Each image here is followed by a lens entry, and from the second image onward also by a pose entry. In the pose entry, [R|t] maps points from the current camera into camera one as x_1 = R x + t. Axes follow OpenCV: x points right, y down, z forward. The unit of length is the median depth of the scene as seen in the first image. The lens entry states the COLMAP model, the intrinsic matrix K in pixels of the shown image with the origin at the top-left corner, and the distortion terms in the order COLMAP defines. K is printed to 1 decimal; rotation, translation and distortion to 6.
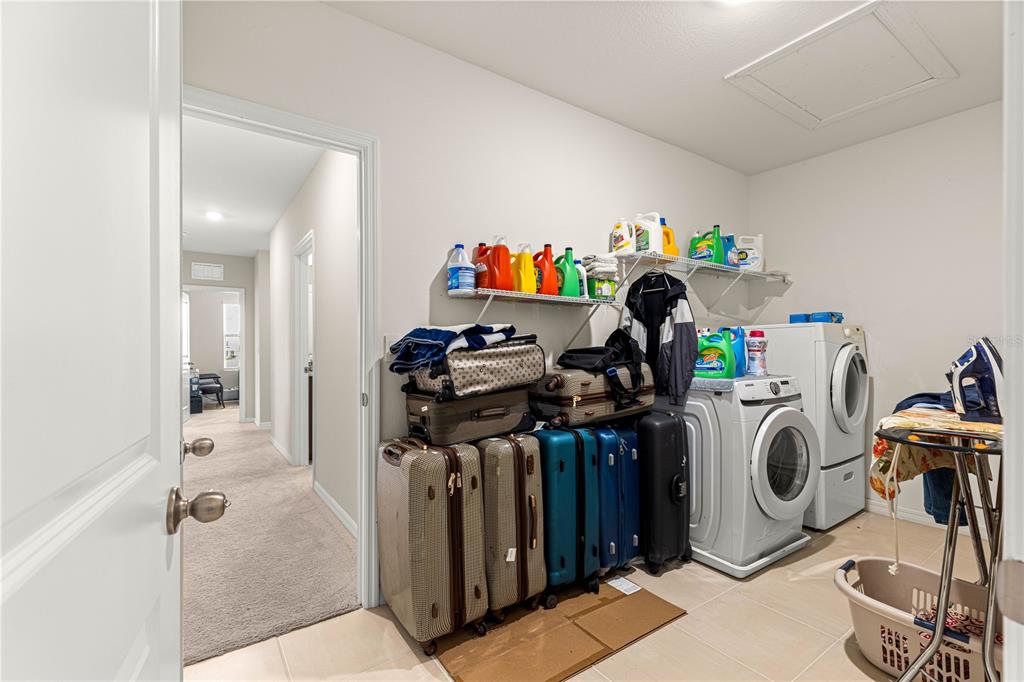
lens RADIAL K [[459.6, 0, 511.5], [0, 459.6, 343.8], [0, 0, 1]] dist [0.004913, 0.000705]
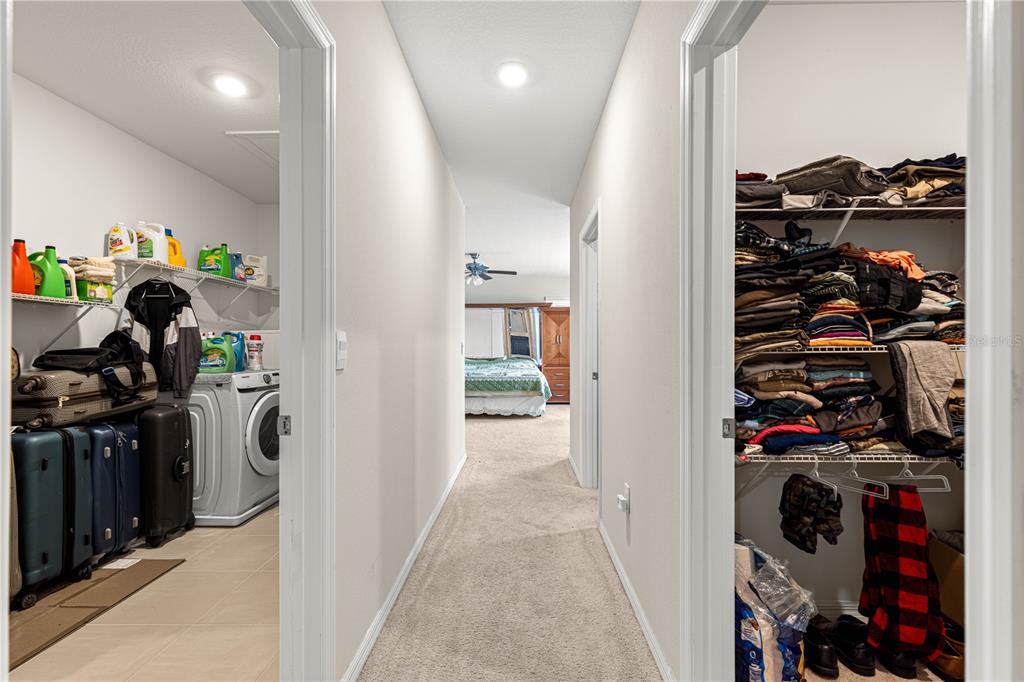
lens RADIAL K [[459.6, 0, 513.2], [0, 459.6, 346.3], [0, 0, 1]] dist [0.004913, 0.000705]
pose [[0.587741, 0.001180, 0.809048, -0.091983], [-0.004634, 0.999987, 0.001908, -0.003245], [-0.809036, -0.004870, 0.587739, -0.373103]]
